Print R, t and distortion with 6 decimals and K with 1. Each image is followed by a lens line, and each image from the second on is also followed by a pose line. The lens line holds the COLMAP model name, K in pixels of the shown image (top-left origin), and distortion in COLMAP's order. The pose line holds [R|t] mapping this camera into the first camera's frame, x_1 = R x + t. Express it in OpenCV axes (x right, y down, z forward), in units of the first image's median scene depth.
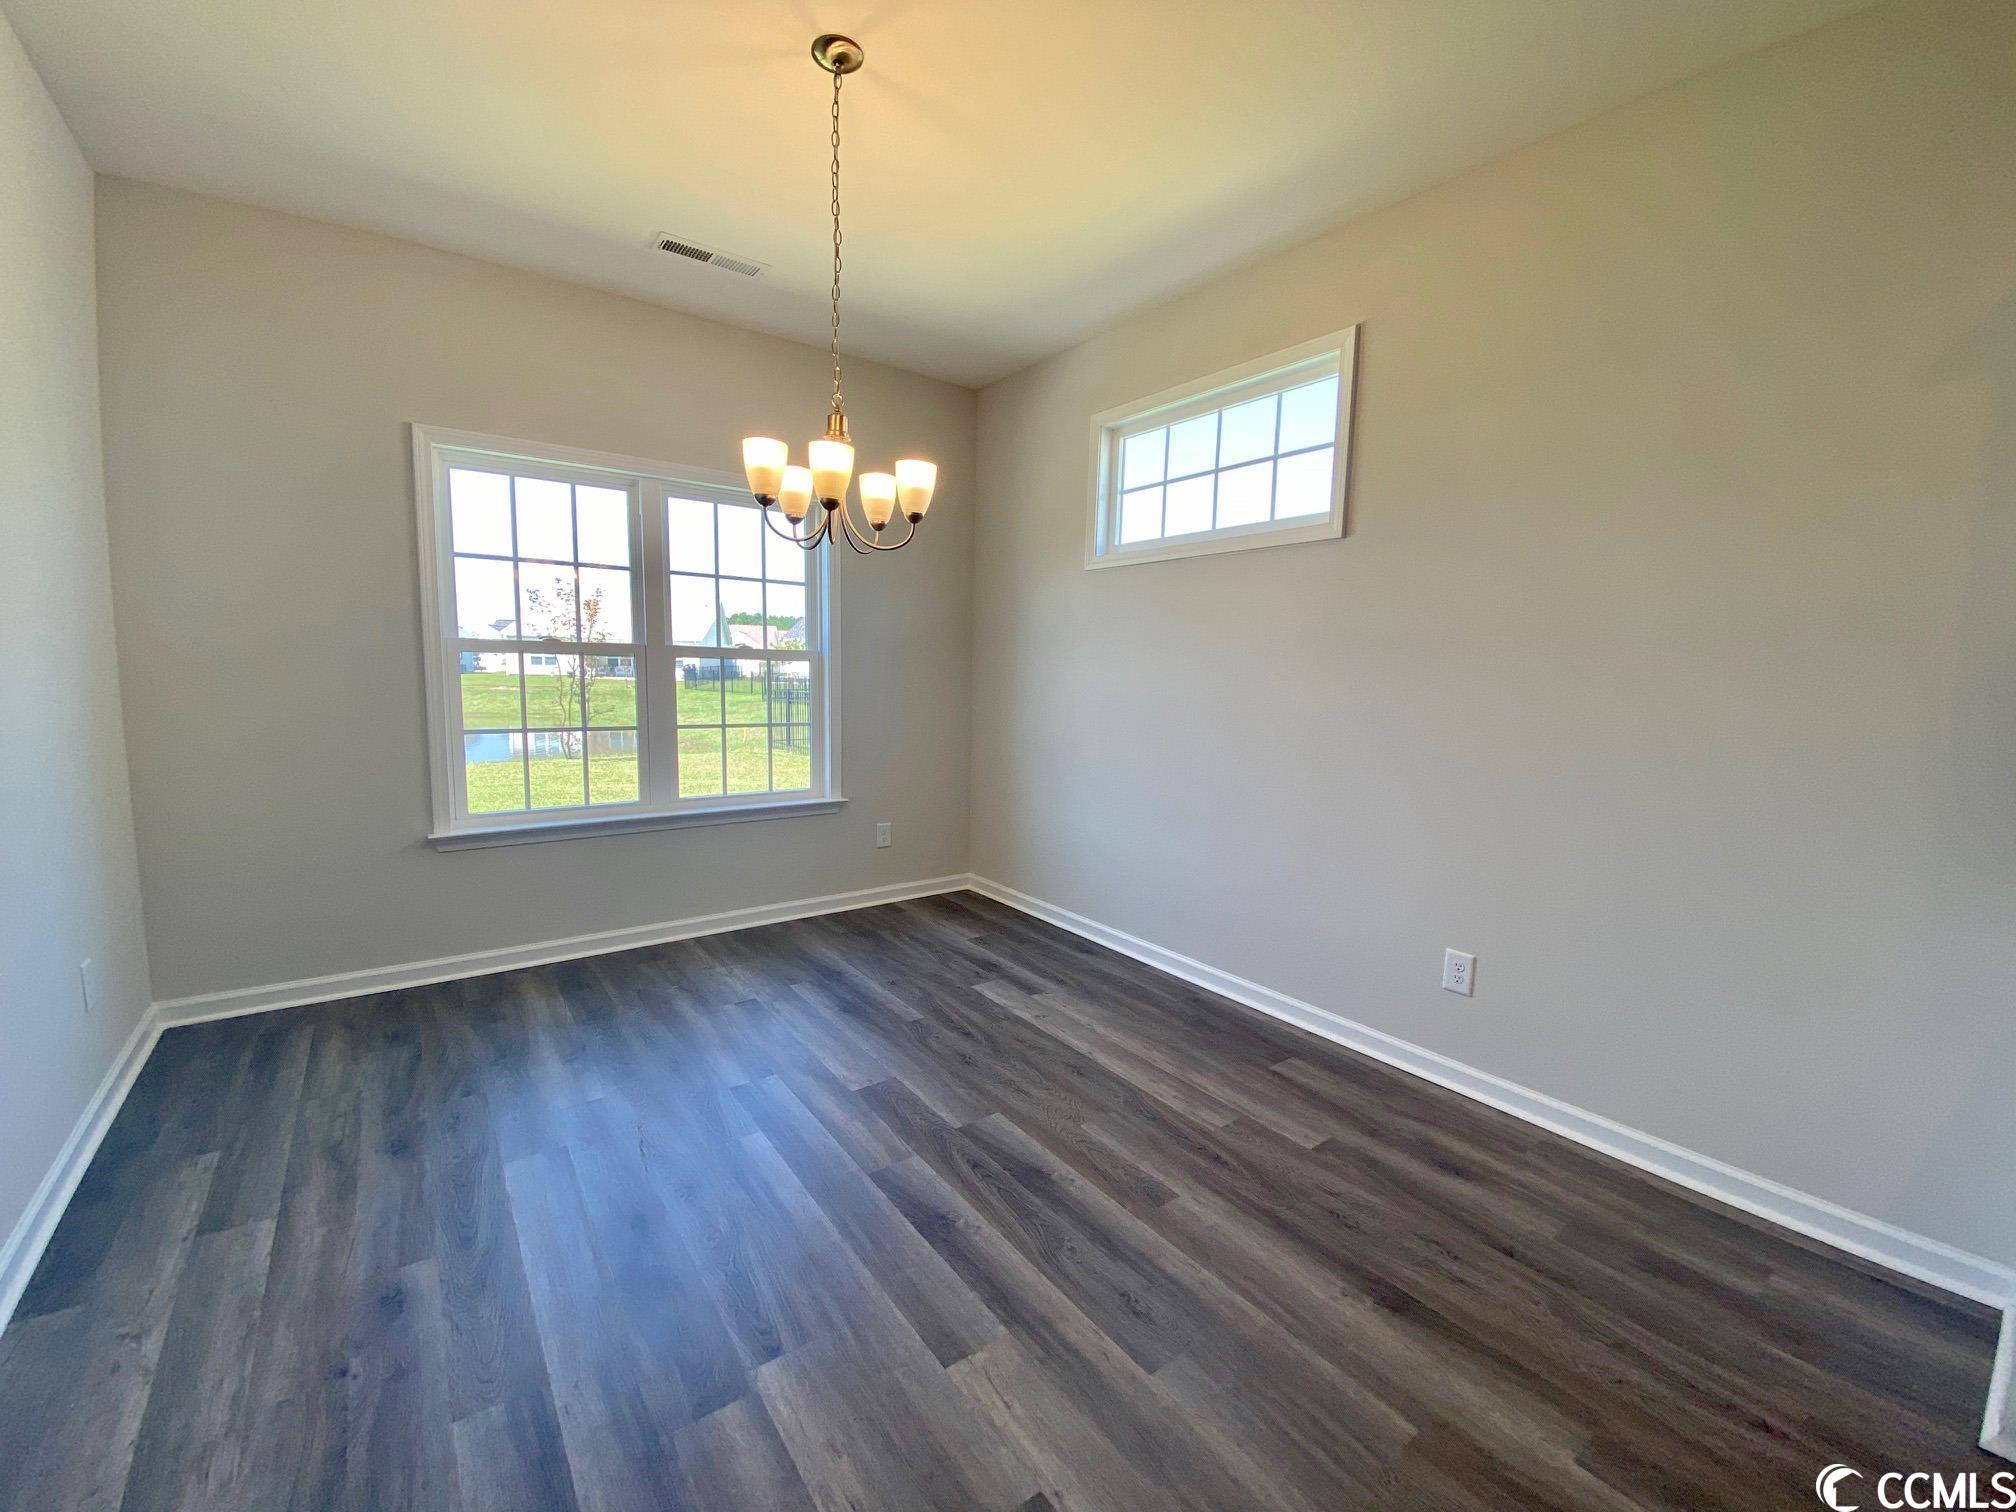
lens RADIAL K [[819.9, 0, 1008.0], [0, 819.9, 756.0], [0, 0, 1]] dist [0.041893, -0.029876]
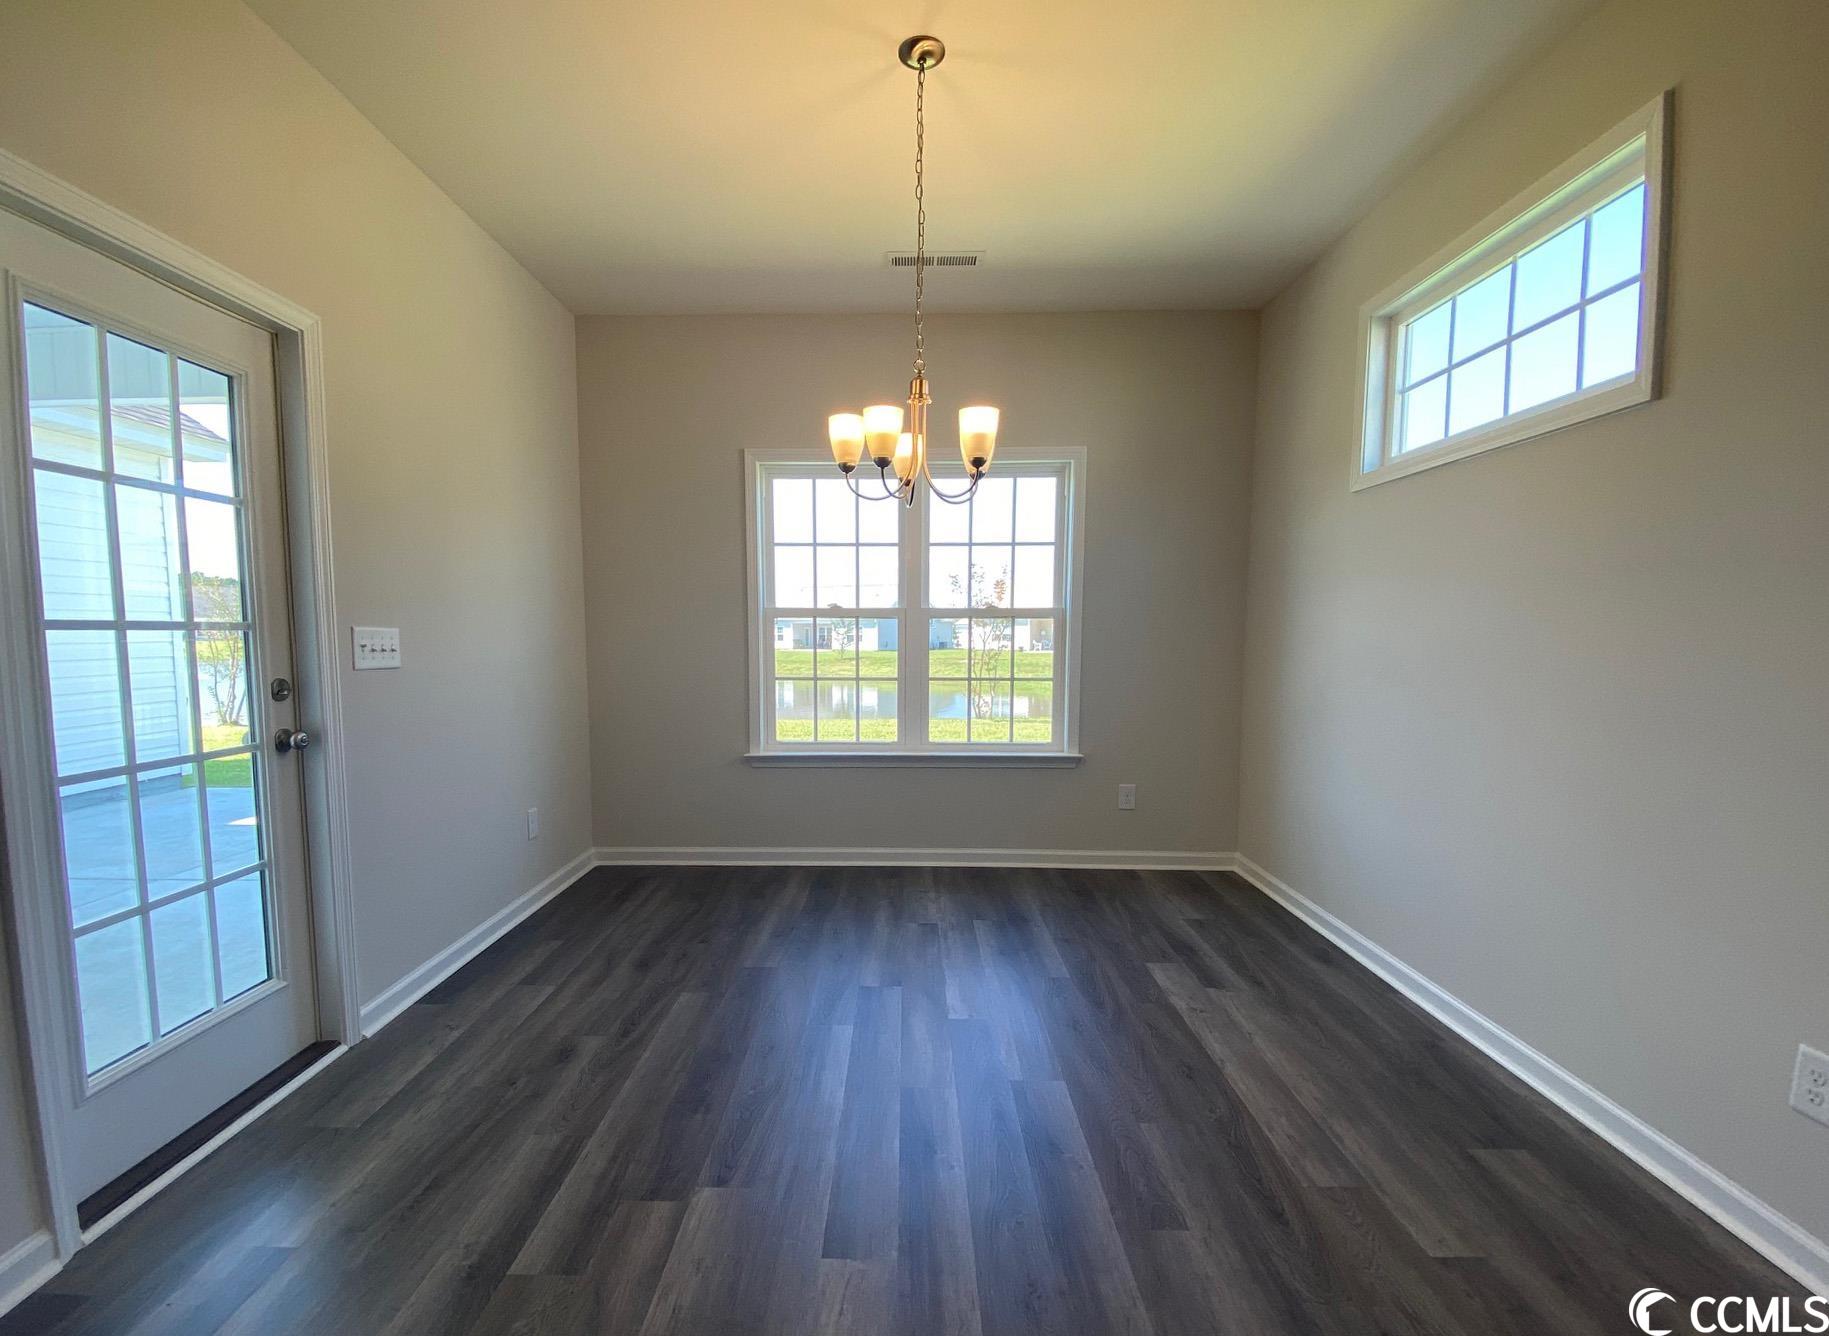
lens RADIAL K [[828.7, 0, 896.0], [0, 828.7, 682.1], [0, 0, 1]] dist [0.028954, -0.026498]
pose [[0.791301, 0.014767, -0.611248, 0.305185], [-0.051308, 0.997786, -0.042315, 0.023445], [0.609270, 0.064846, 0.790307, 0.083476]]
